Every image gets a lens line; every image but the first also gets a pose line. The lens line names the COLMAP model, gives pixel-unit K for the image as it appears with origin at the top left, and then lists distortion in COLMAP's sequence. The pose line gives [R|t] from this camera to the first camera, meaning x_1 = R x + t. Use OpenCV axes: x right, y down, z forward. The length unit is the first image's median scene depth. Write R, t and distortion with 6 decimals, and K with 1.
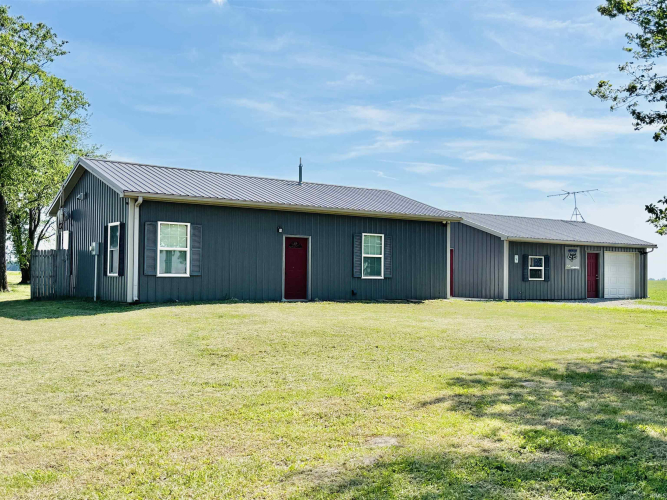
lens RADIAL K [[707.8, 0, 333.5], [0, 707.8, 250.0], [0, 0, 1]] dist [0.010023, -0.005810]
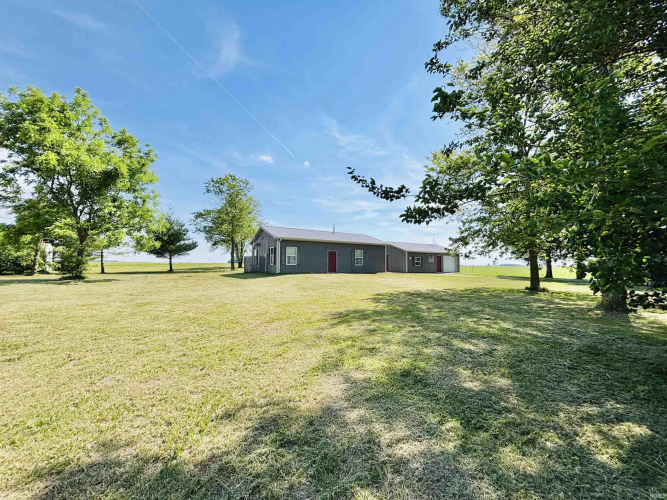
lens RADIAL K [[266.8, 0, 332.5], [0, 266.8, 251.0], [0, 0, 1]] dist [-0.001908, -0.000334]
pose [[0.997840, -0.007695, -0.065236, 0.019316], [0.006712, 0.999861, -0.015273, -0.002595], [0.065345, 0.014802, 0.997753, -0.106728]]
